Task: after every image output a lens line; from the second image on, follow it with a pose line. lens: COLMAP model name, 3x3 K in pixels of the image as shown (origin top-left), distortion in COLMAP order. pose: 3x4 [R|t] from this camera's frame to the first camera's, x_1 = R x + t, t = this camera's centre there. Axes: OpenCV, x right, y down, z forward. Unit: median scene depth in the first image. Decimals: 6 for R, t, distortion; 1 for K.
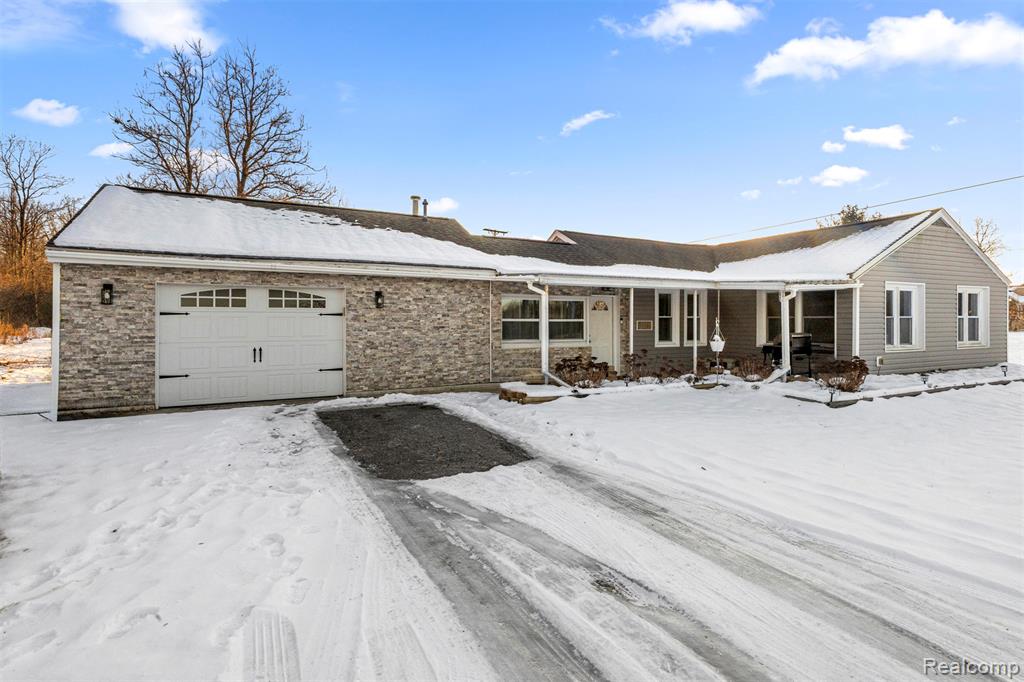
lens RADIAL K [[529.4, 0, 492.3], [0, 529.4, 317.1], [0, 0, 1]] dist [0.015710, -0.000289]
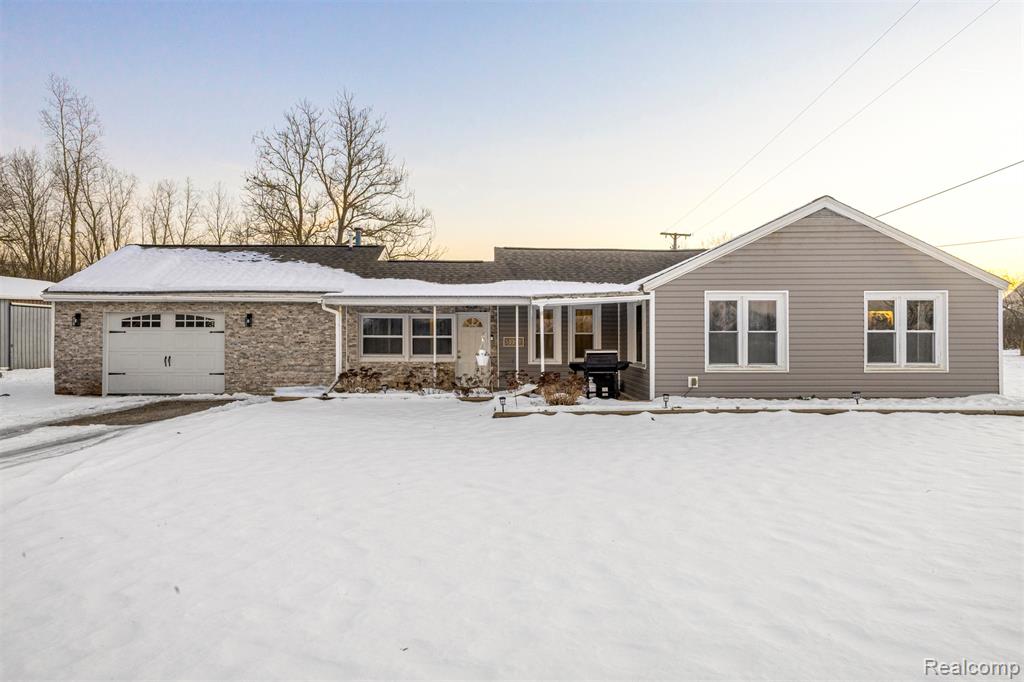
lens RADIAL K [[665.7, 0, 512.0], [0, 665.7, 341.0], [0, 0, 1]] dist [0.004628, -0.001590]
pose [[0.890132, 0.000097, -0.455703, 1.036515], [0.001929, 0.999990, 0.003979, 0.011274], [0.455699, -0.004421, 0.890123, -0.135920]]
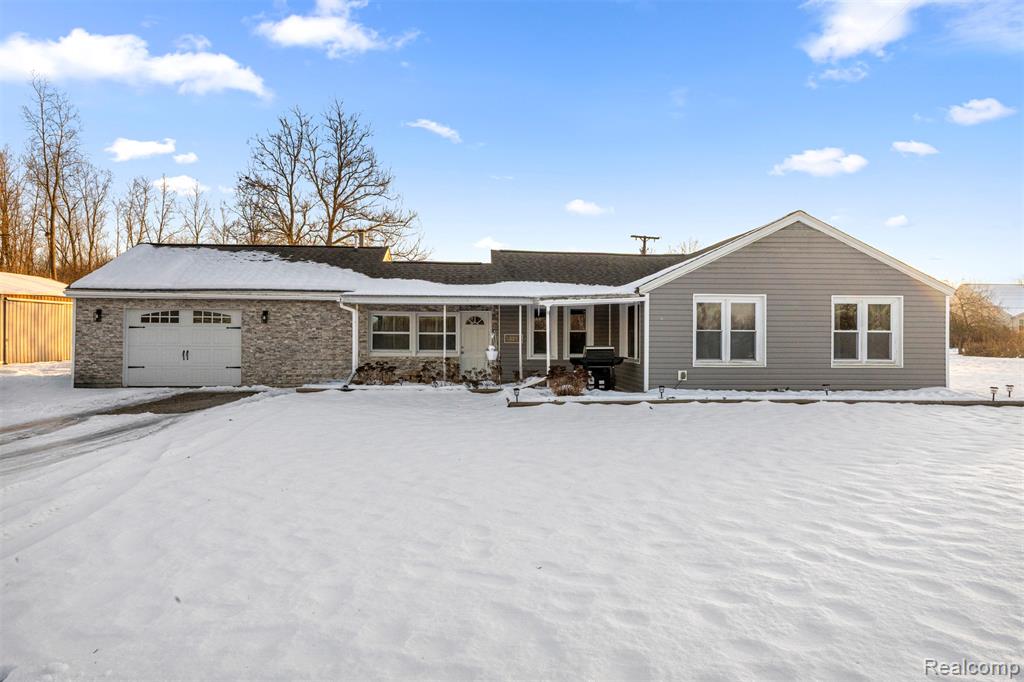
lens RADIAL K [[650.9, 0, 512.0], [0, 650.9, 341.0], [0, 0, 1]] dist [0.000632, 0.001026]
pose [[0.912814, 0.007367, -0.408310, 1.001895], [-0.003902, 0.999949, 0.009318, 0.010133], [0.408358, -0.006913, 0.912796, -0.254760]]
